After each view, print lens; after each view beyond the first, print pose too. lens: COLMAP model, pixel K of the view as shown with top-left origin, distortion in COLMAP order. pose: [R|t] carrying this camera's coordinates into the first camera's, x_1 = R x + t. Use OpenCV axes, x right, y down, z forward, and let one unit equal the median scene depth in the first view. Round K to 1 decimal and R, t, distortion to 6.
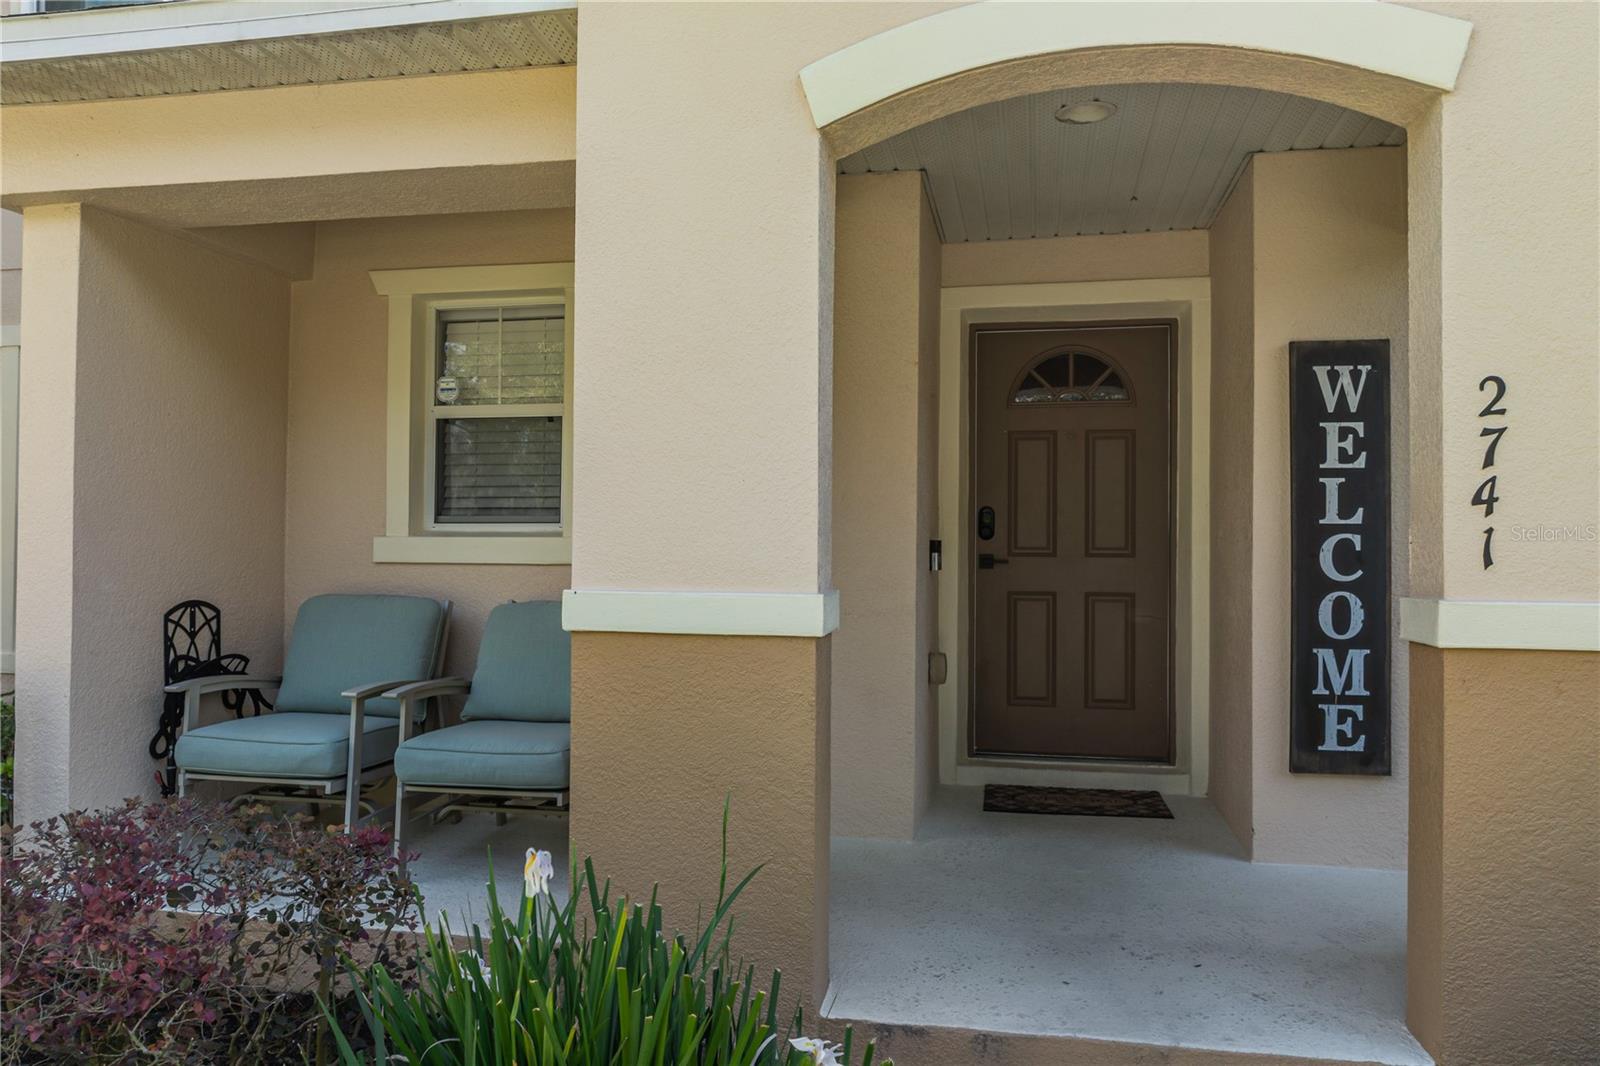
lens RADIAL K [[1123.2, 0, 800.0], [0, 1123.2, 533.0], [0, 0, 1]] dist [-0.009340, -0.003873]
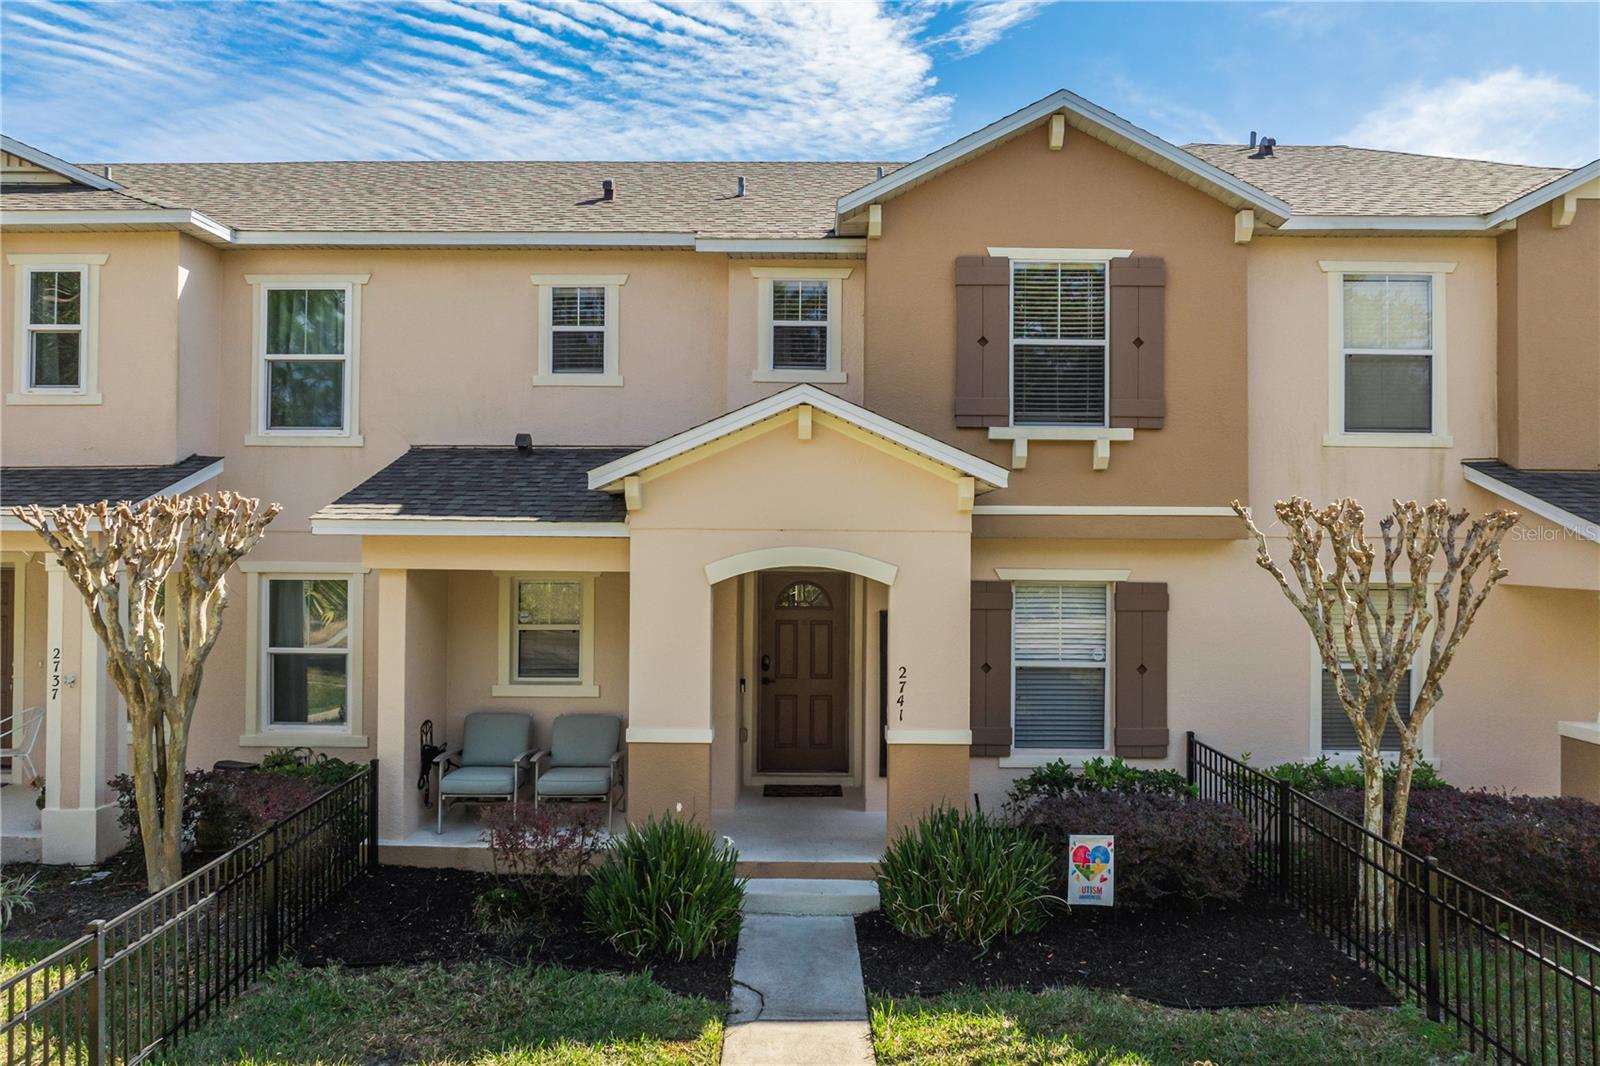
lens RADIAL K [[1123.2, 0, 800.0], [0, 1123.2, 533.0], [0, 0, 1]] dist [-0.009340, -0.003873]
pose [[0.982708, 0.000524, 0.185160, -0.196628], [-0.001061, 0.999996, 0.002801, -0.310605], [-0.185158, -0.002949, 0.982704, -1.322289]]
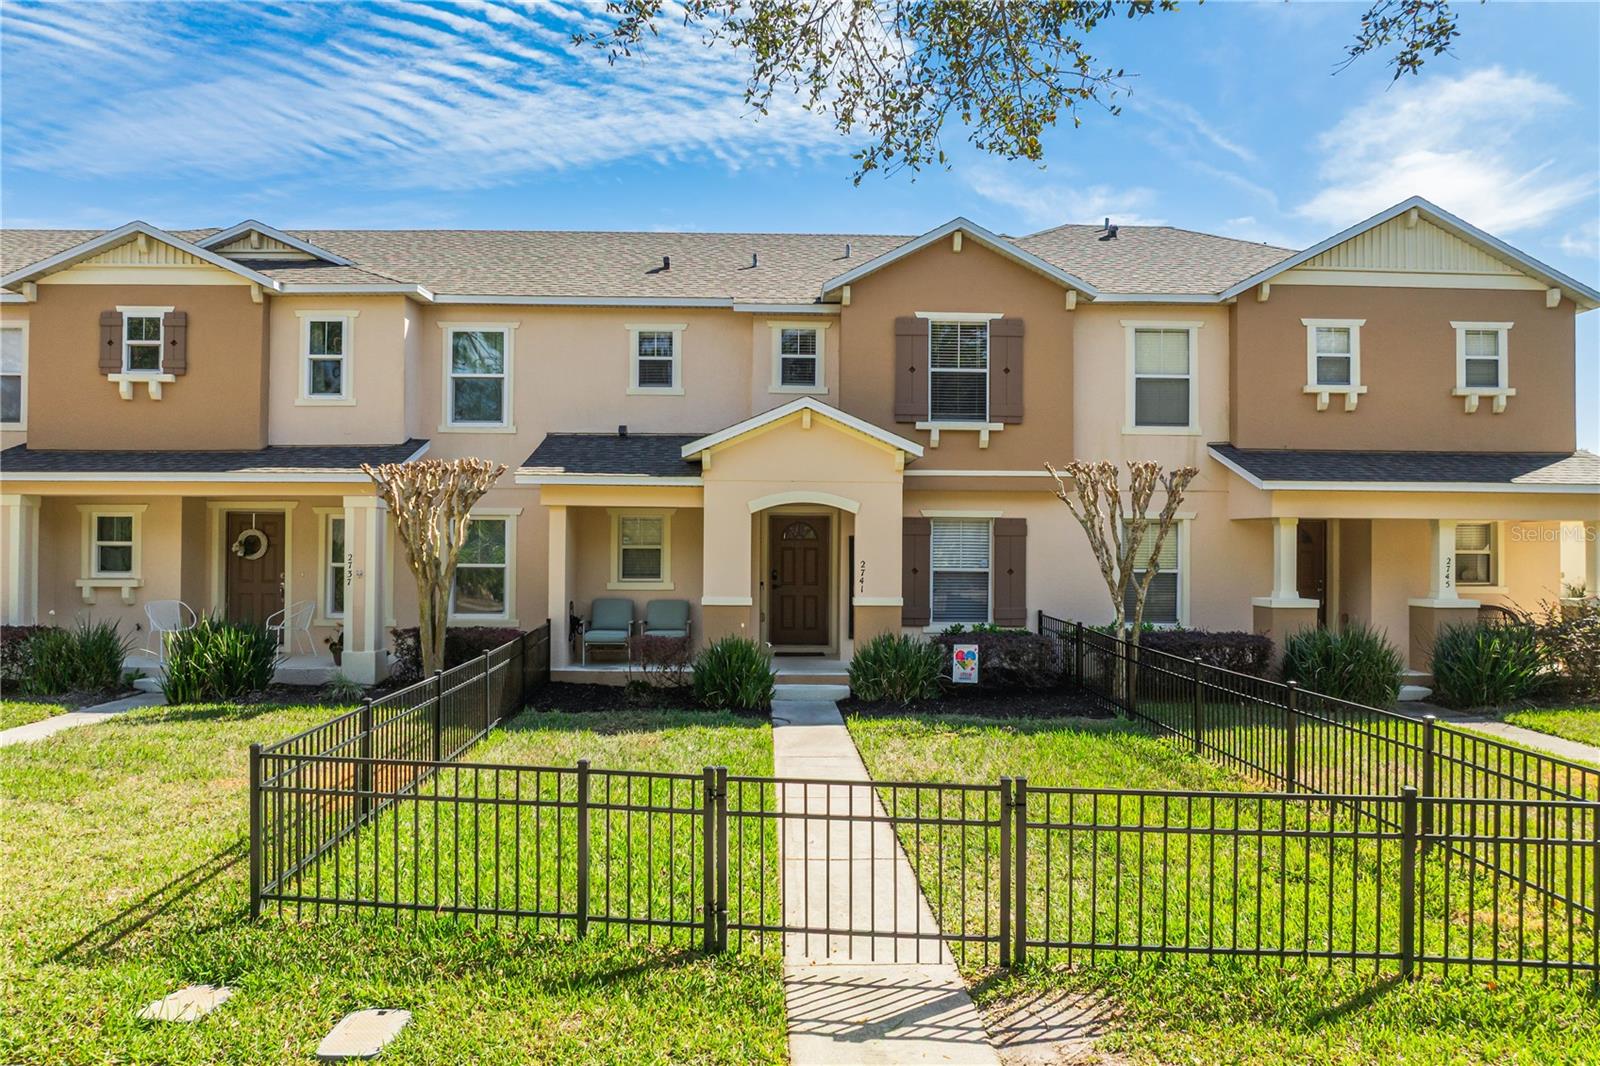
lens RADIAL K [[1123.2, 0, 800.0], [0, 1123.2, 533.0], [0, 0, 1]] dist [-0.009340, -0.003873]
pose [[0.976078, 0.000244, 0.217419, -0.566947], [-0.001169, 0.999991, 0.004124, -0.172214], [-0.217416, -0.004279, 0.976070, -2.650614]]
